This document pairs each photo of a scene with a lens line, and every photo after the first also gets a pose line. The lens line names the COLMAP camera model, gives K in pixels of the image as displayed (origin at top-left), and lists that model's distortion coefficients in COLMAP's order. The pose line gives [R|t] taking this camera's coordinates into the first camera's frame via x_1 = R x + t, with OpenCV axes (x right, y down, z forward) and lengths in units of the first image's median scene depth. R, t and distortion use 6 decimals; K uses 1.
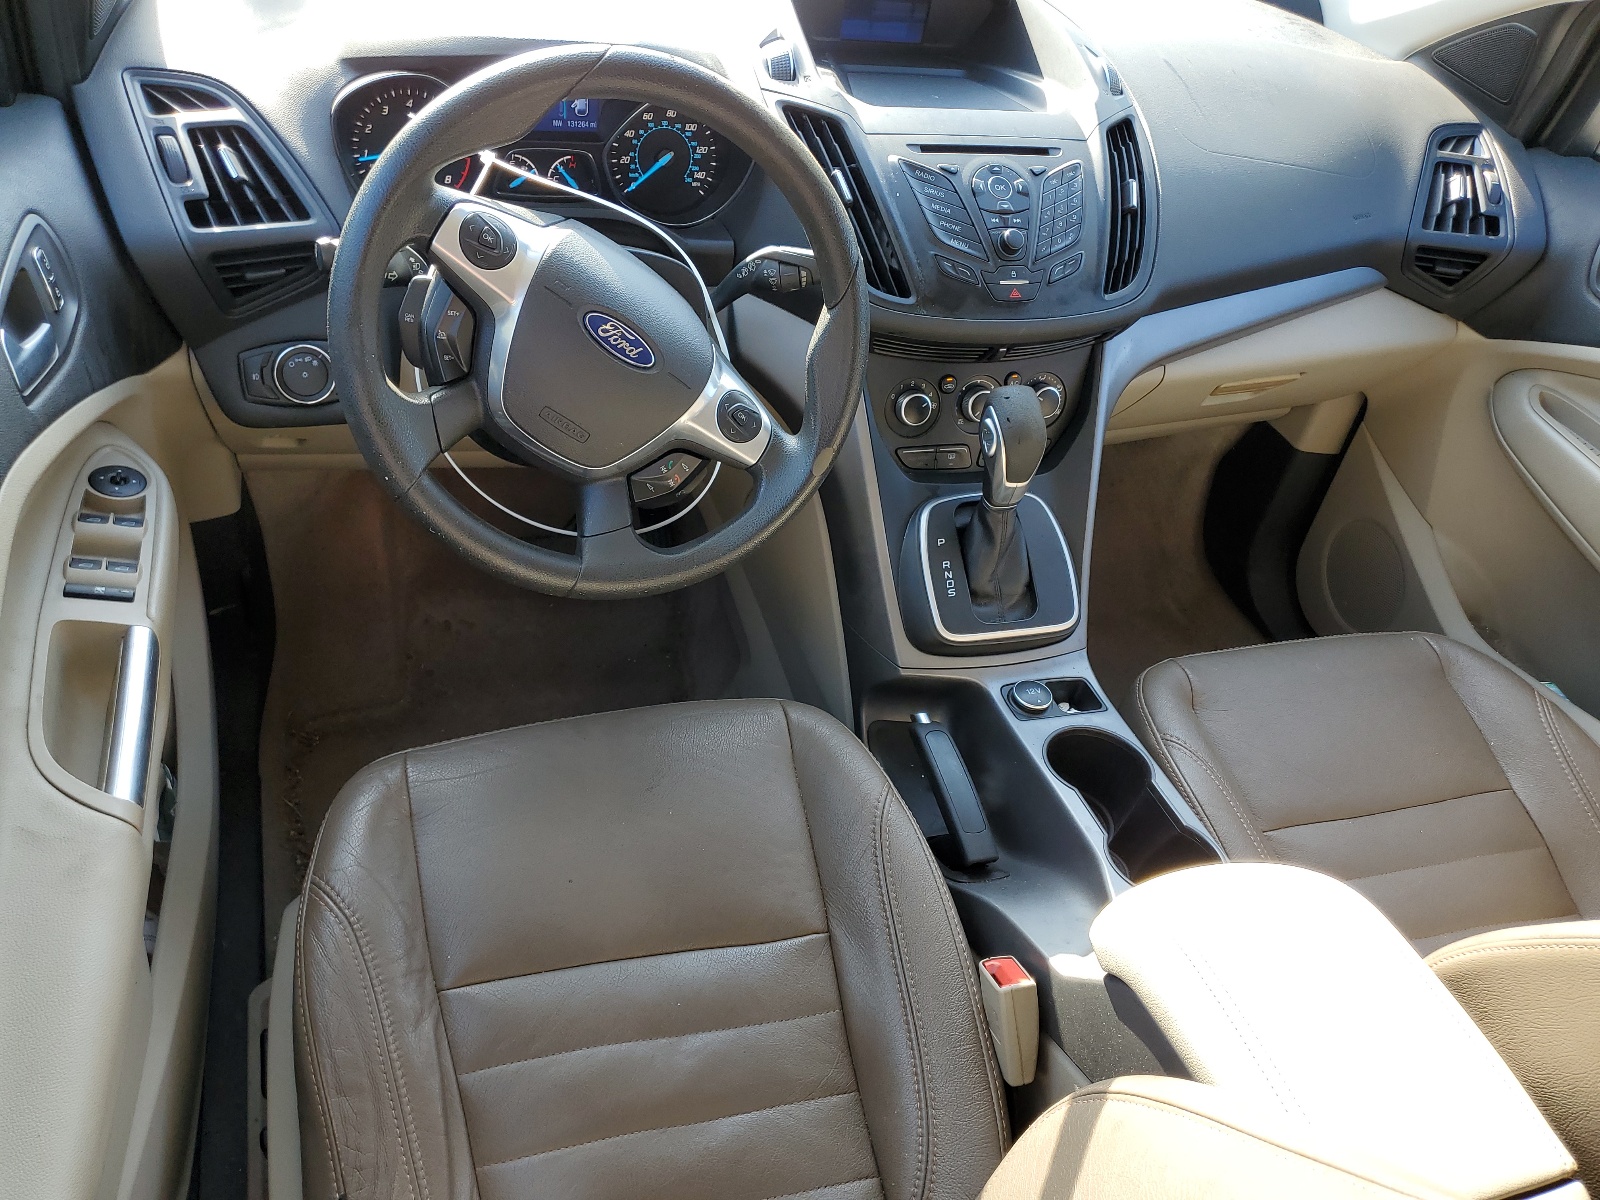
lens RADIAL K [[1213.3, 0, 800.8], [0, 1213.3, 602.1], [0, 0, 1]] dist [-0.009074, -0.004421]
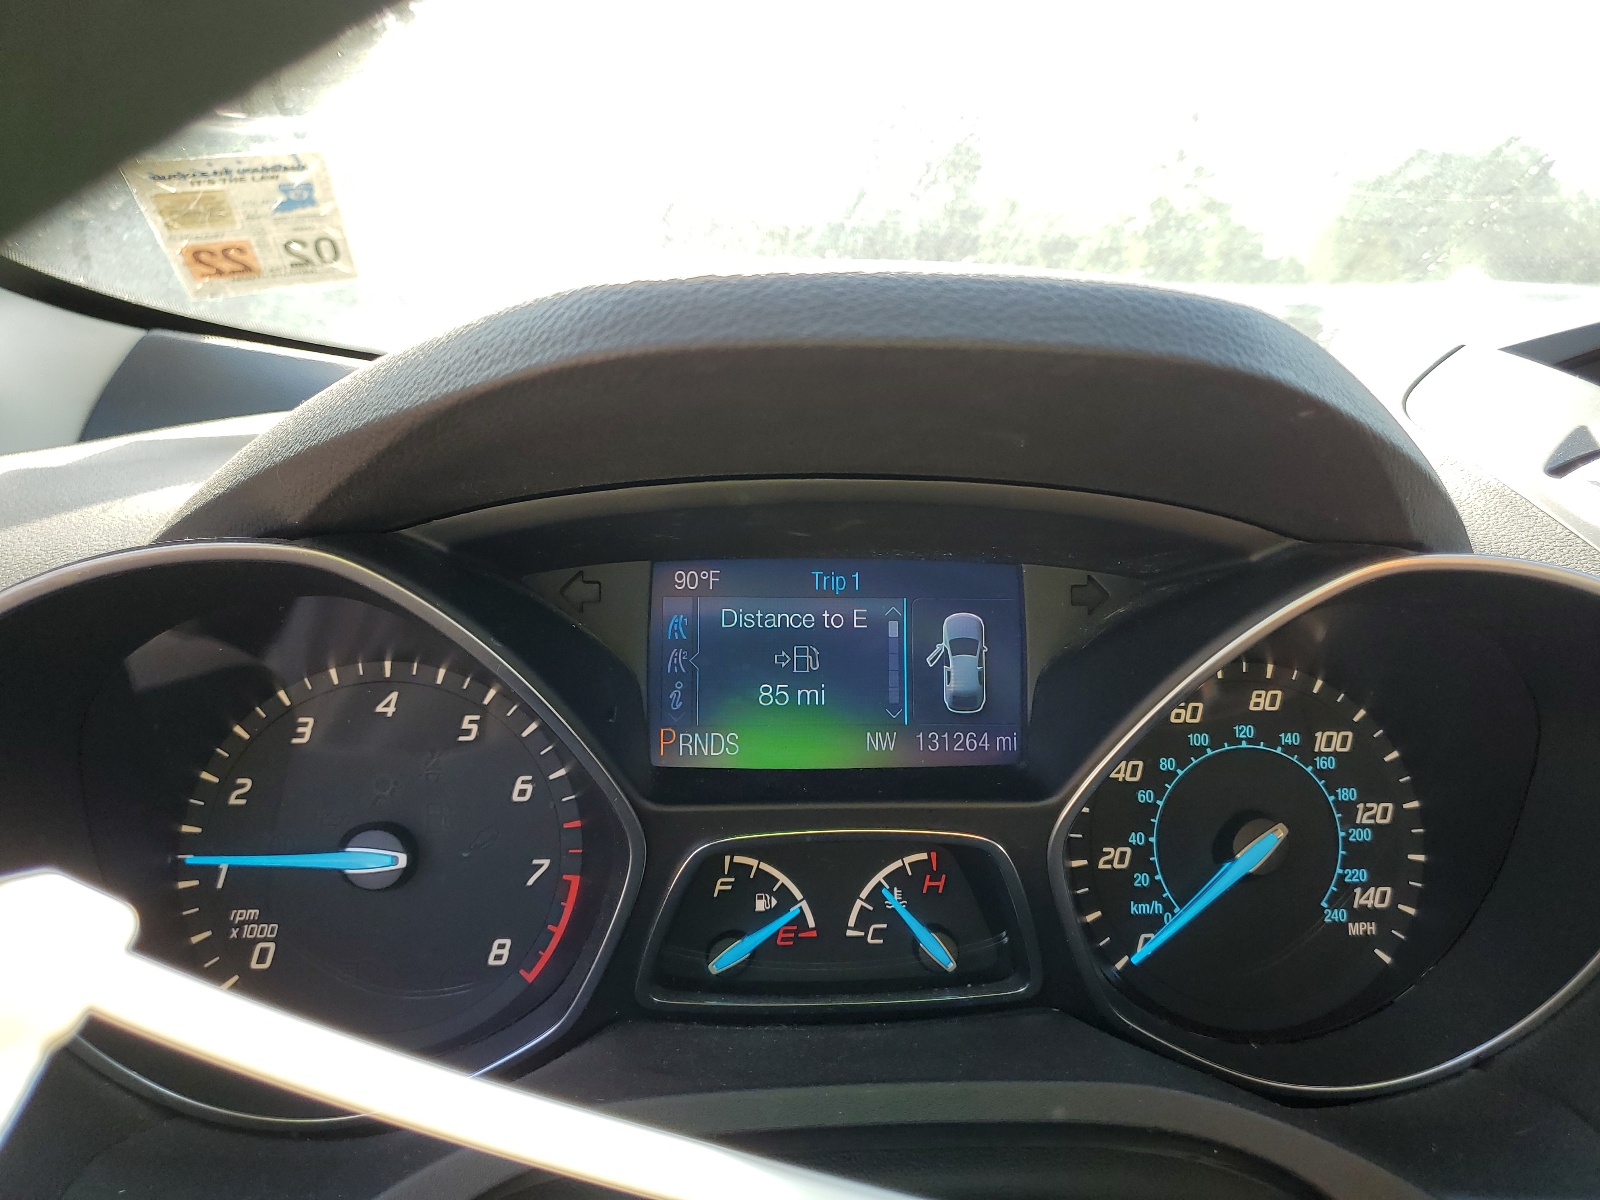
lens RADIAL K [[1213.3, 0, 802.5], [0, 1213.3, 601.8], [0, 0, 1]] dist [-0.009074, -0.004421]
pose [[0.958206, -0.096086, -0.269462, -0.131920], [-0.057802, 0.857456, -0.511300, -0.264543], [0.280180, 0.505506, 0.816065, 0.709977]]
